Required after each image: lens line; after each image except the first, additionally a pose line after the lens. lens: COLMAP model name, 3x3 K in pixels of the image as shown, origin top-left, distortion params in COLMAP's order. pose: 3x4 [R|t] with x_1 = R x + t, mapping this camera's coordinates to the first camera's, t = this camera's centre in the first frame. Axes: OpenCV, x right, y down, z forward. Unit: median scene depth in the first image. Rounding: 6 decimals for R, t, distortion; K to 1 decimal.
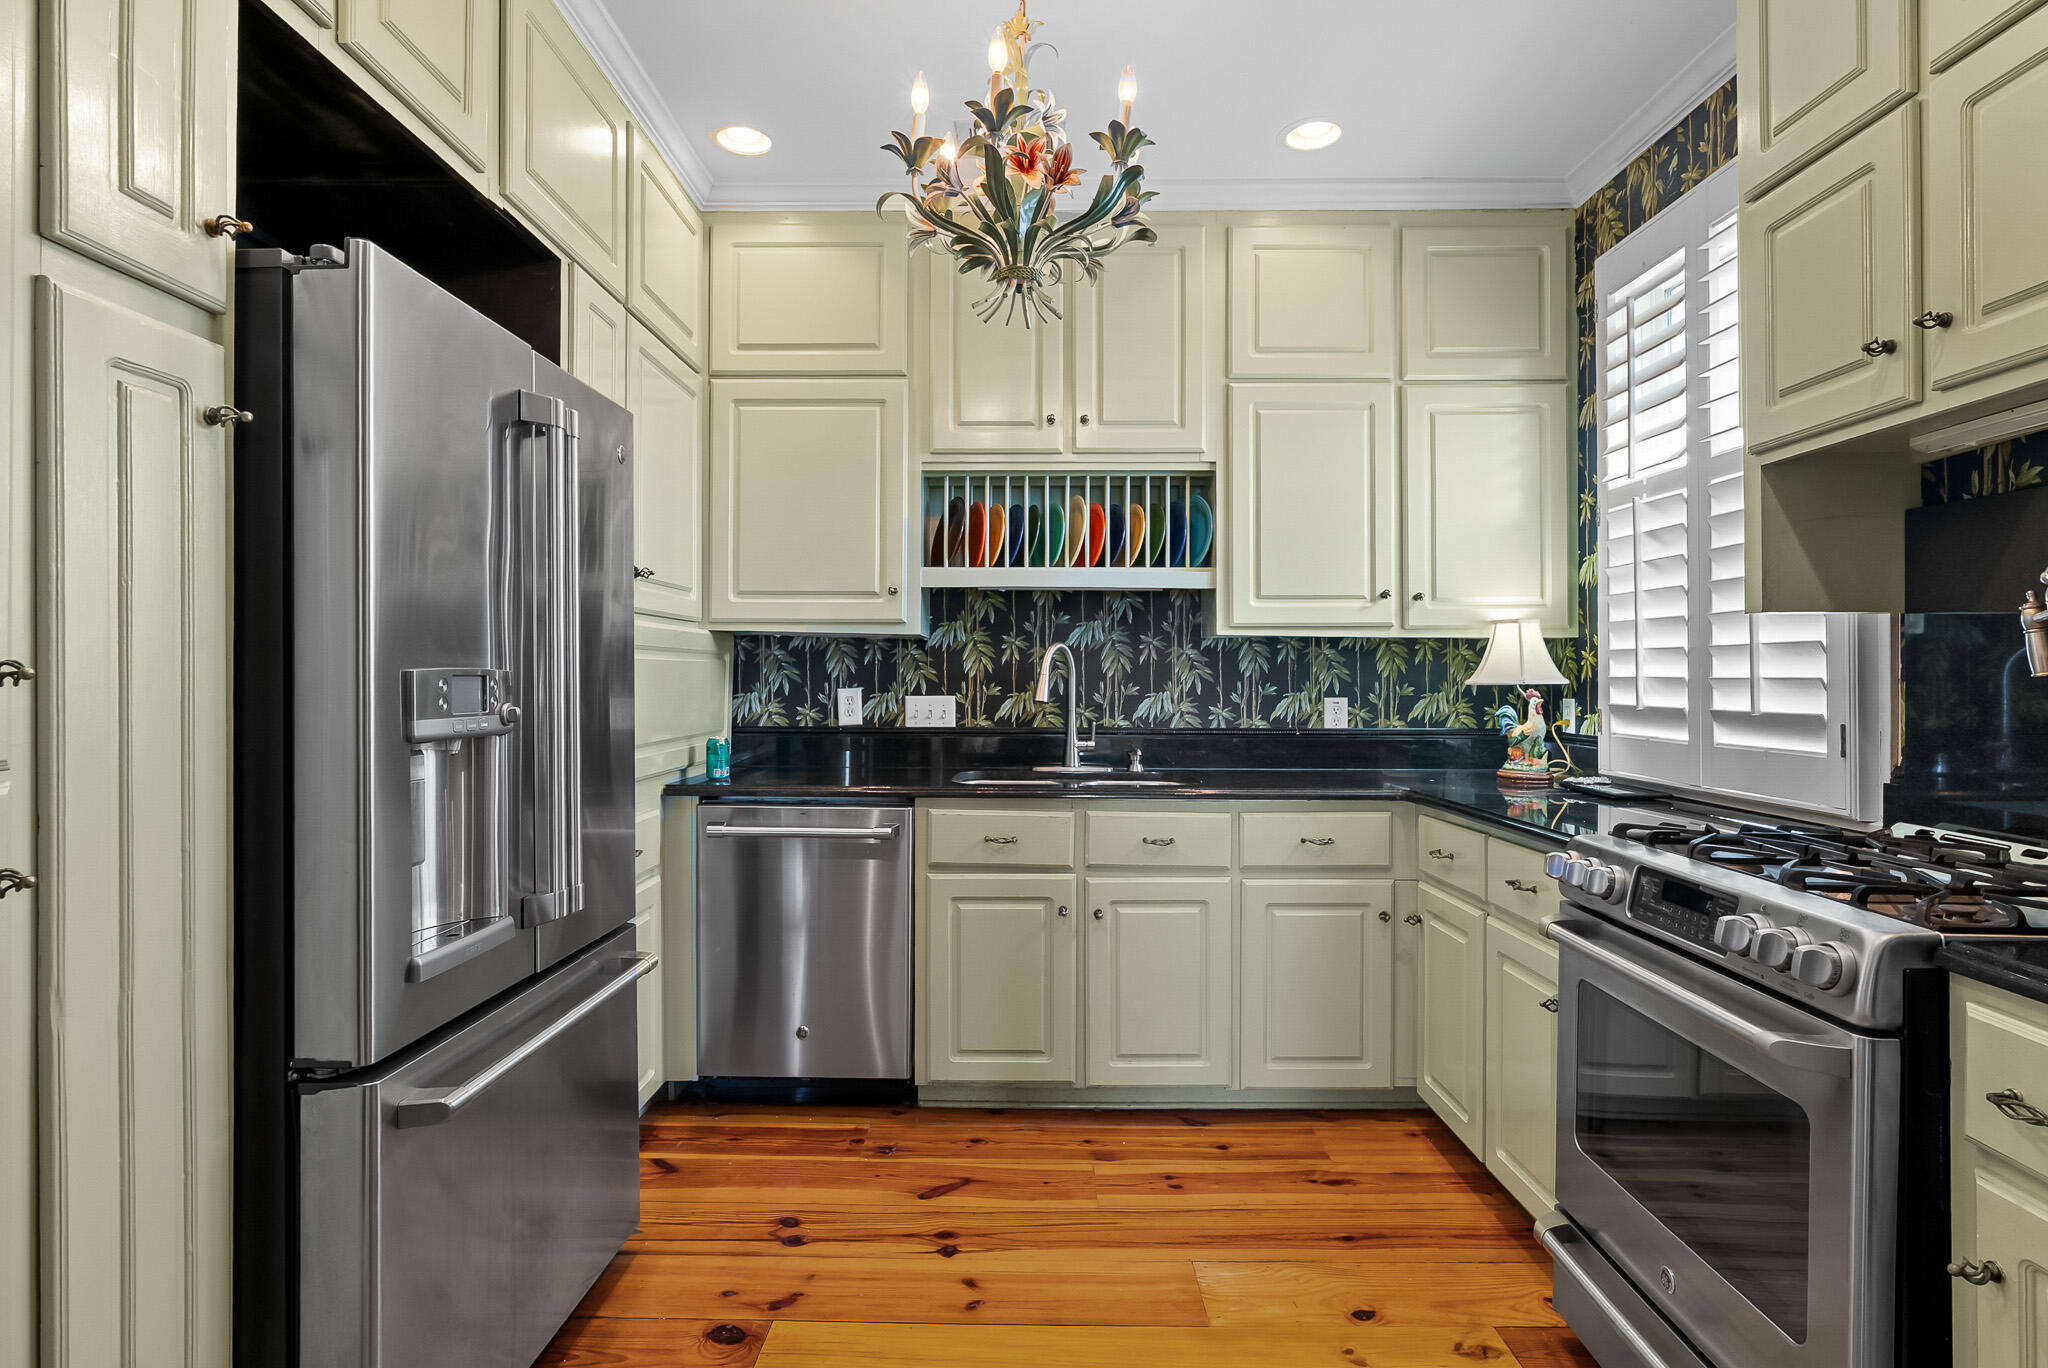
lens RADIAL K [[1030.9, 0, 1016.6], [0, 1030.9, 673.7], [0, 0, 1]] dist [-0.019596, 0.000124]
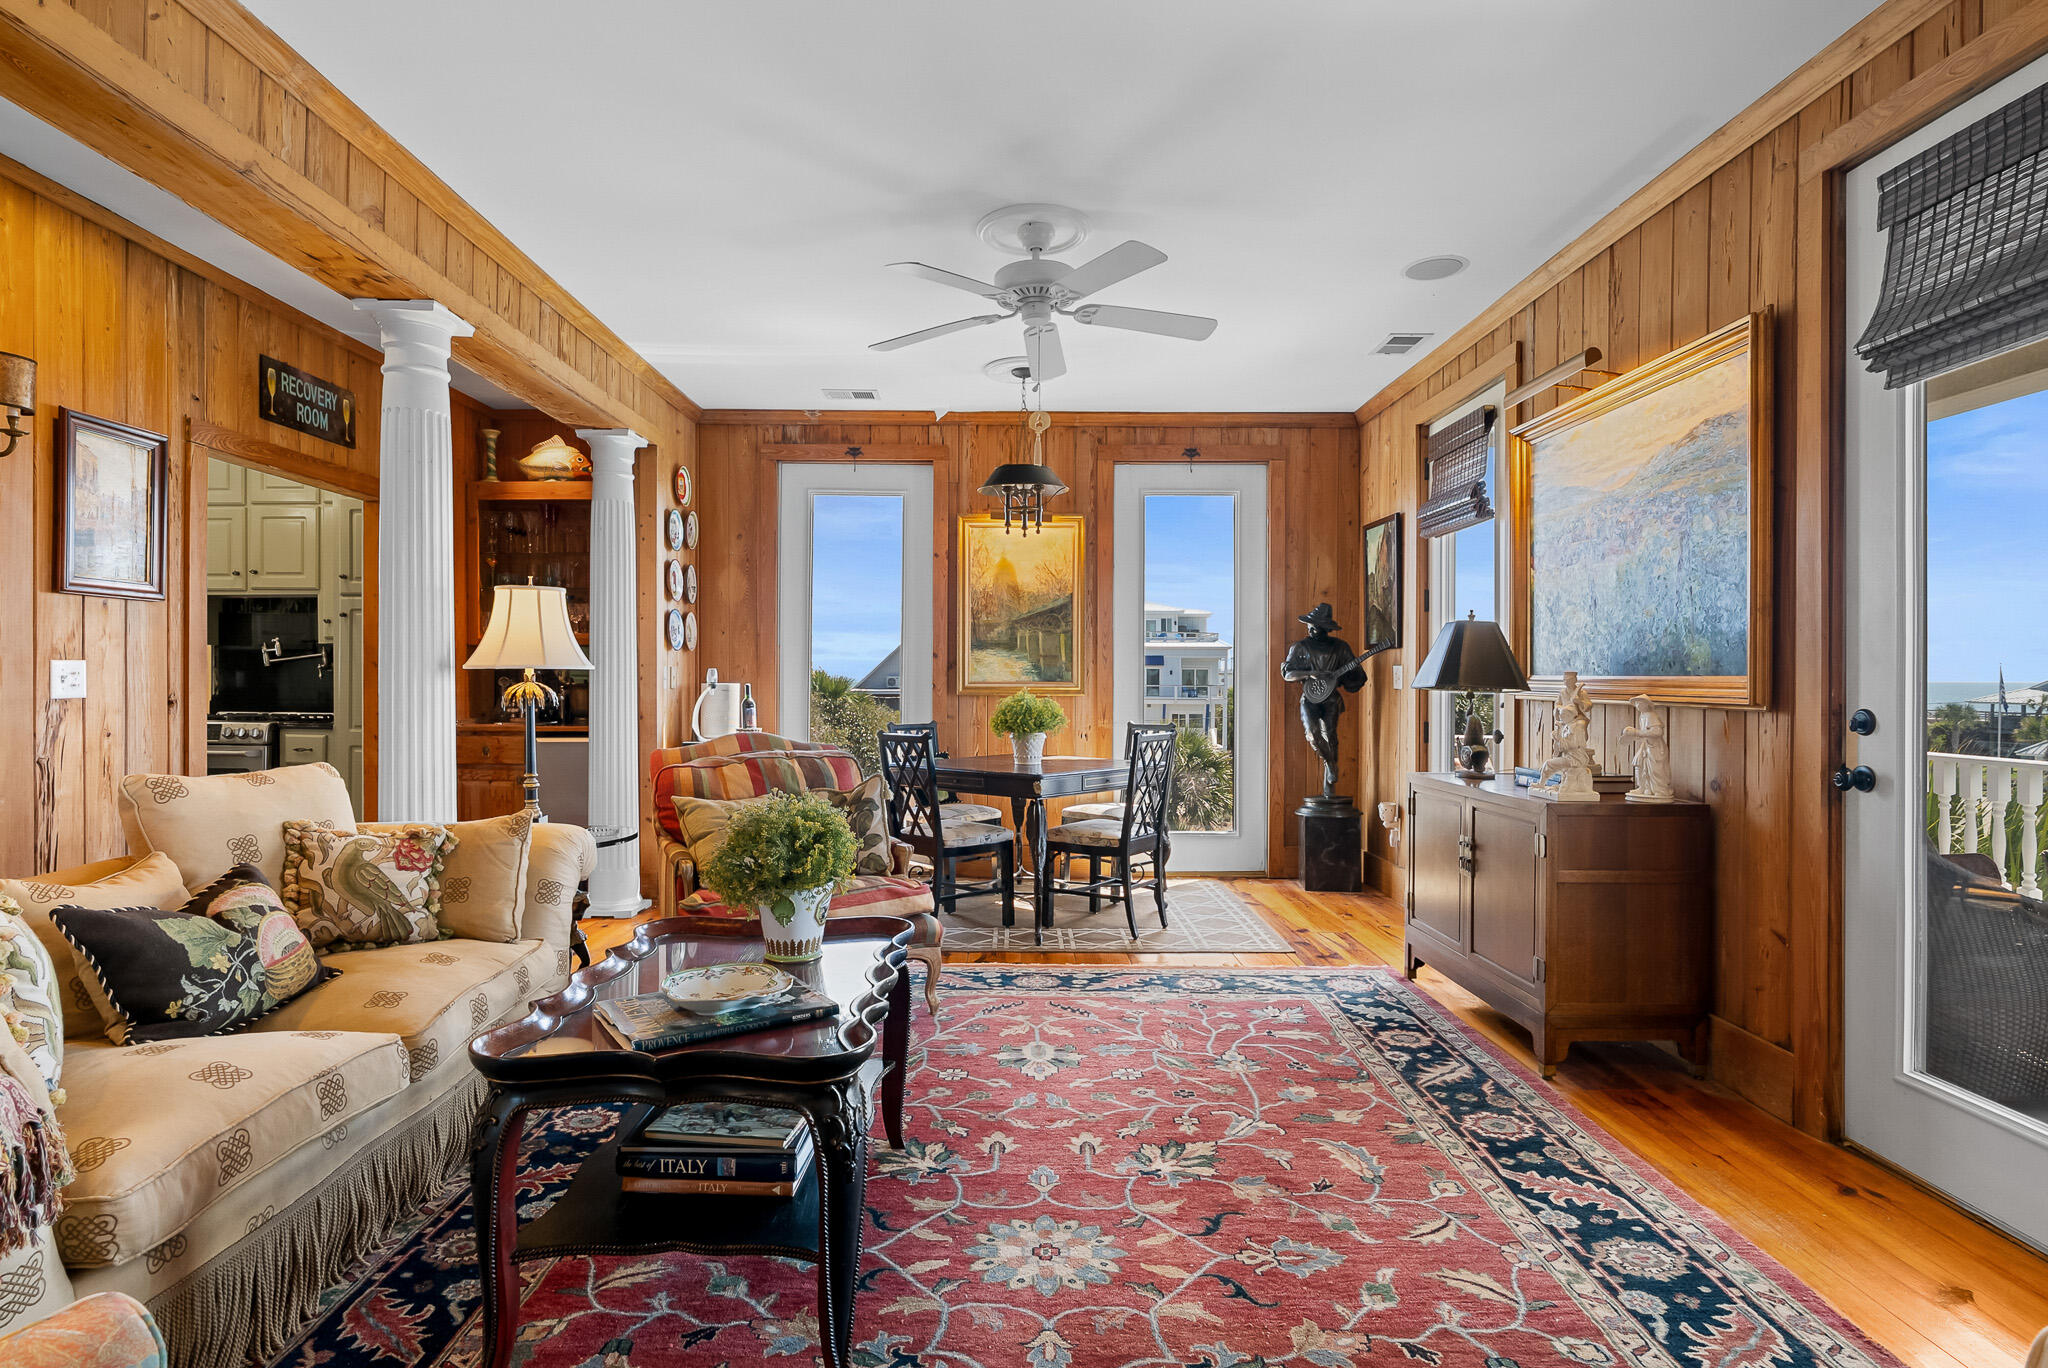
lens RADIAL K [[1030.9, 0, 1024.1], [0, 1030.9, 680.2], [0, 0, 1]] dist [-0.019596, 0.000124]
pose [[-0.029406, -0.003876, 0.999560, -1.389991], [-0.003644, 0.999986, 0.003770, 0.013143], [-0.999561, -0.003532, -0.029420, -0.801509]]
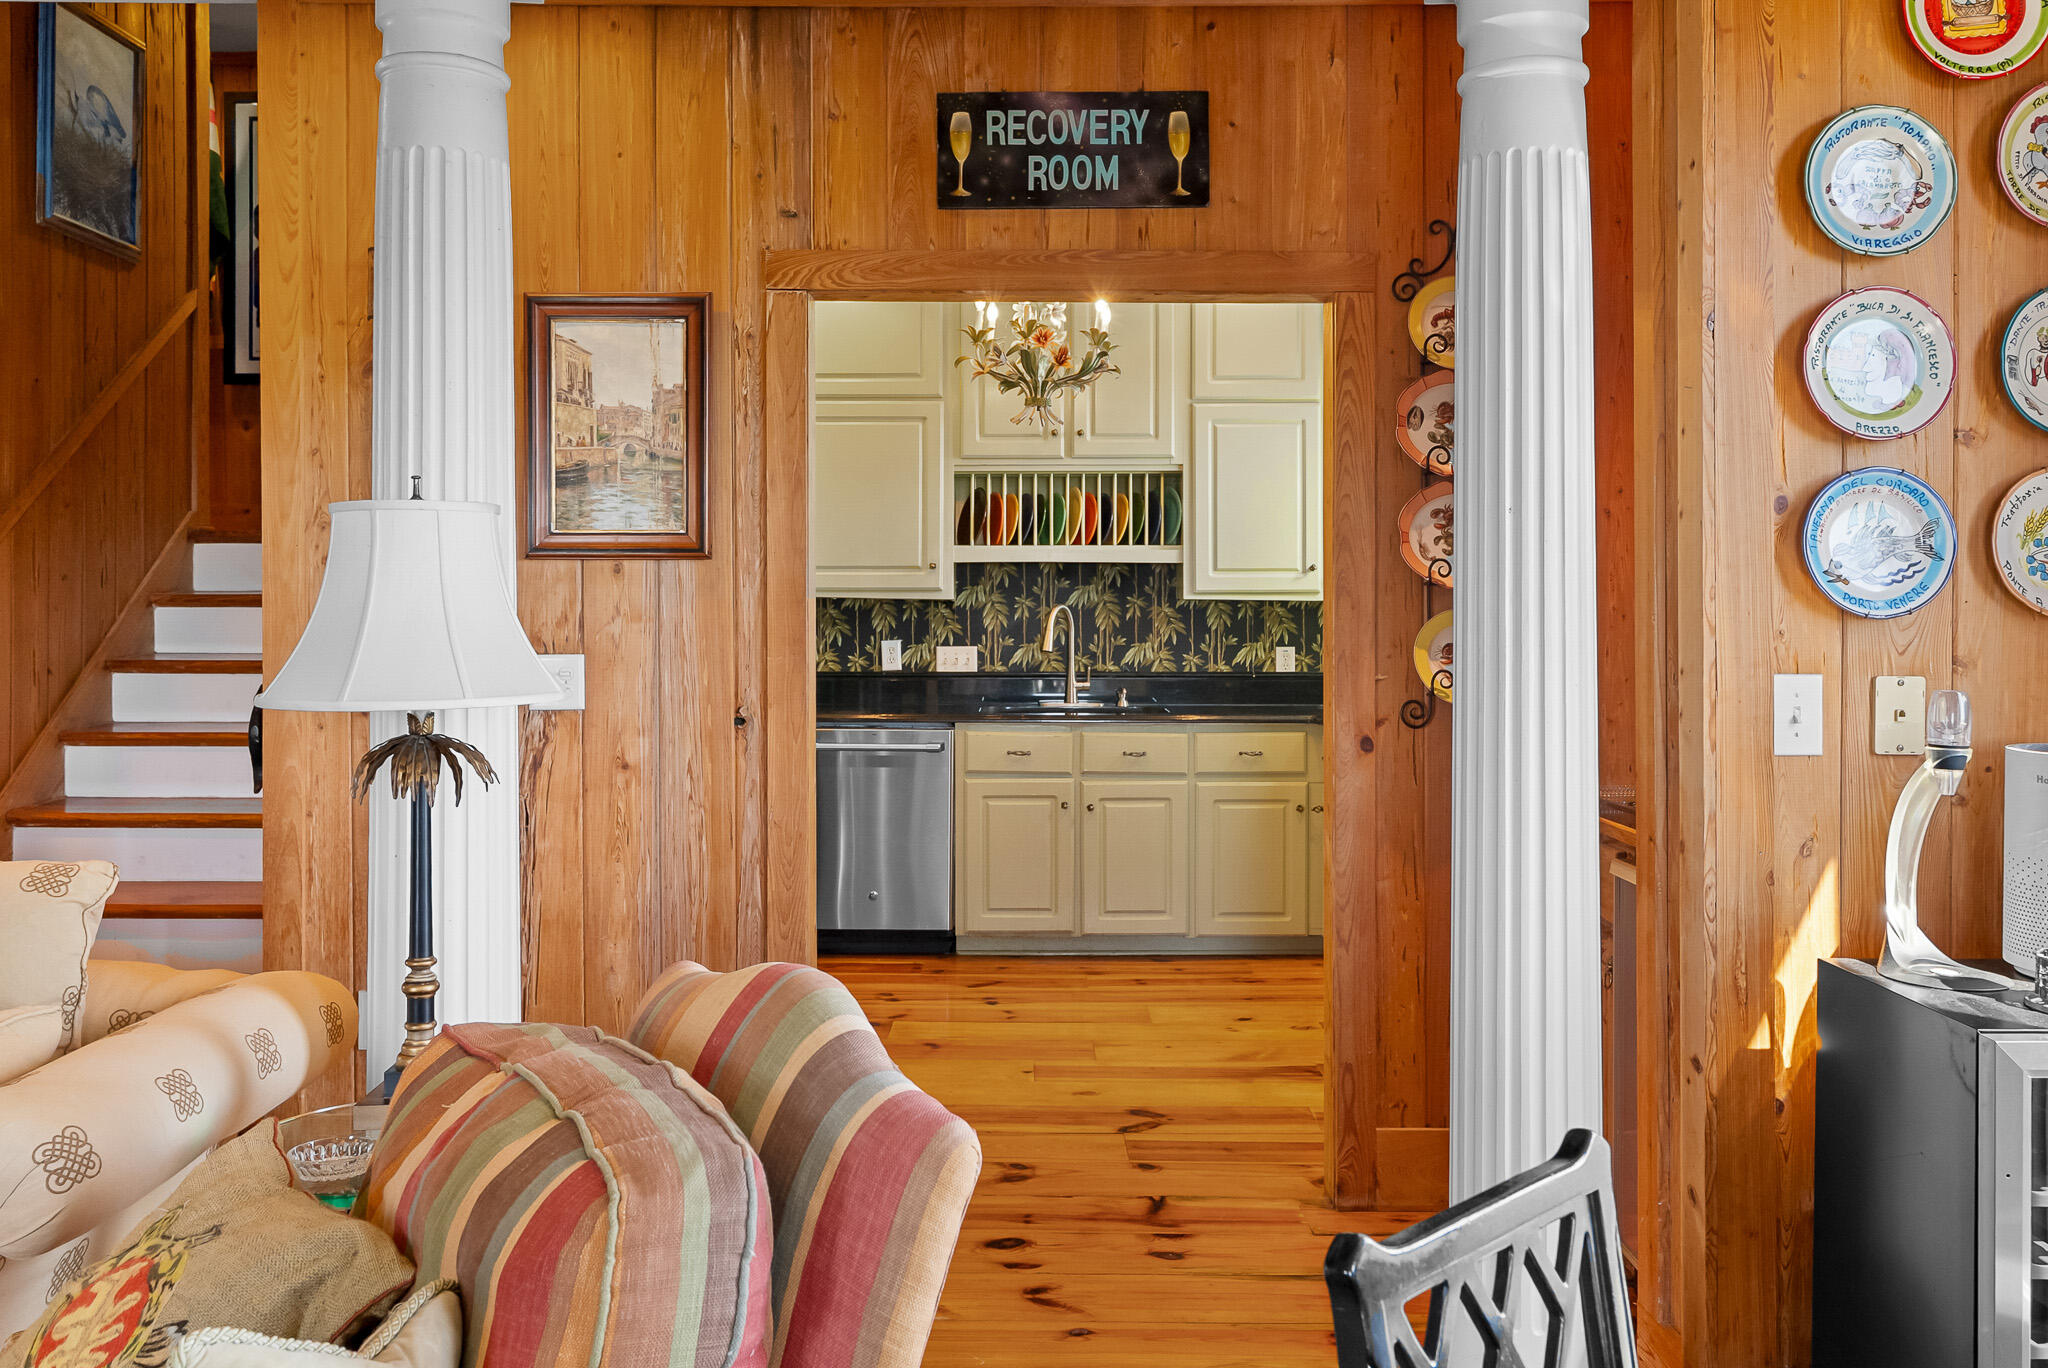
lens RADIAL K [[1666.8, 0, 1006.8], [0, 1666.8, 604.6], [0, 0, 1]] dist [-0.001571, 0.013987]
pose [[0.999950, -0.002002, 0.009756, -0.045227], [0.001955, 0.999986, 0.004845, -0.039667], [-0.009766, -0.004826, 0.999941, -1.036778]]
